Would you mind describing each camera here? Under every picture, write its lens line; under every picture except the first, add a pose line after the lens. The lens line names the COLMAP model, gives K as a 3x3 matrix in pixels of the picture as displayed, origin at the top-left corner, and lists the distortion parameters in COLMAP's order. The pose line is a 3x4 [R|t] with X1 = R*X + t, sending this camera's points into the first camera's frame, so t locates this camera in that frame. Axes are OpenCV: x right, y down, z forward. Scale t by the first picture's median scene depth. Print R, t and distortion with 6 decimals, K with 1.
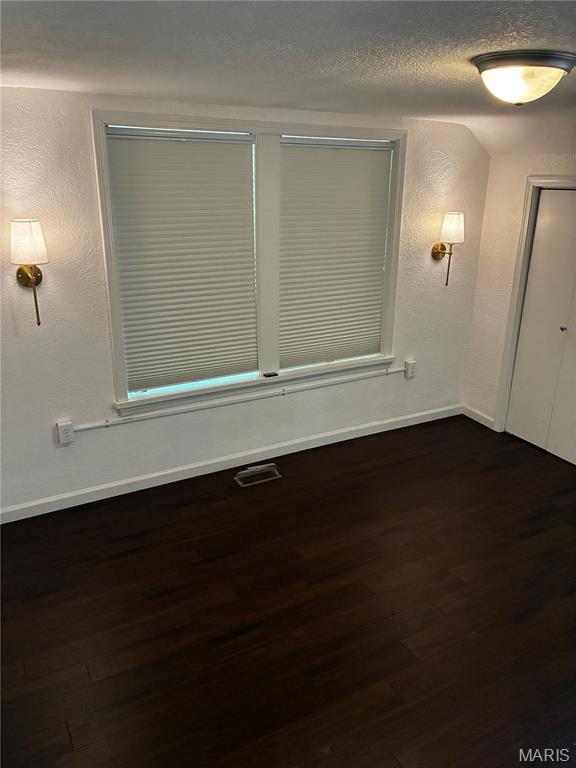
lens RADIAL K [[589.8, 0, 290.7], [0, 589.8, 383.8], [0, 0, 1]] dist [0.014429, -0.002477]
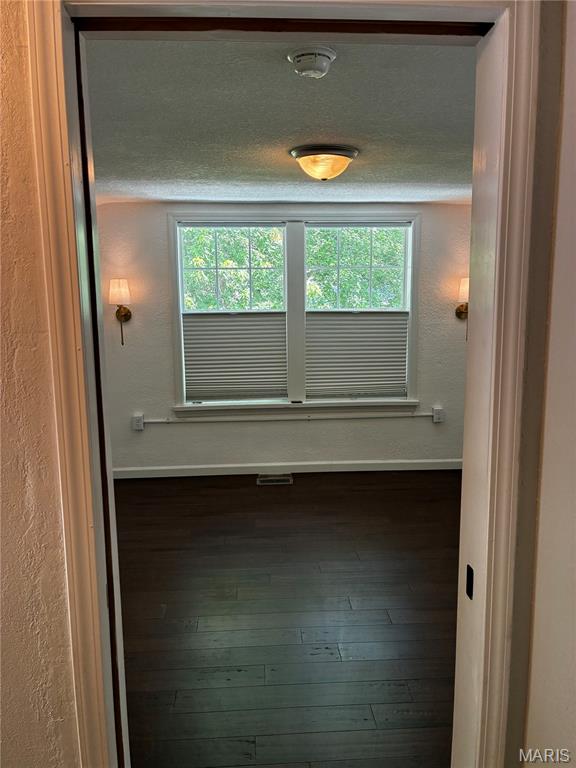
lens RADIAL K [[589.8, 0, 290.7], [0, 589.8, 383.8], [0, 0, 1]] dist [0.014429, -0.002477]
pose [[0.902236, 0.048086, -0.428554, 0.494408], [-0.124349, 0.980563, -0.151767, 0.139574], [0.412926, 0.190220, 0.890679, -0.137204]]
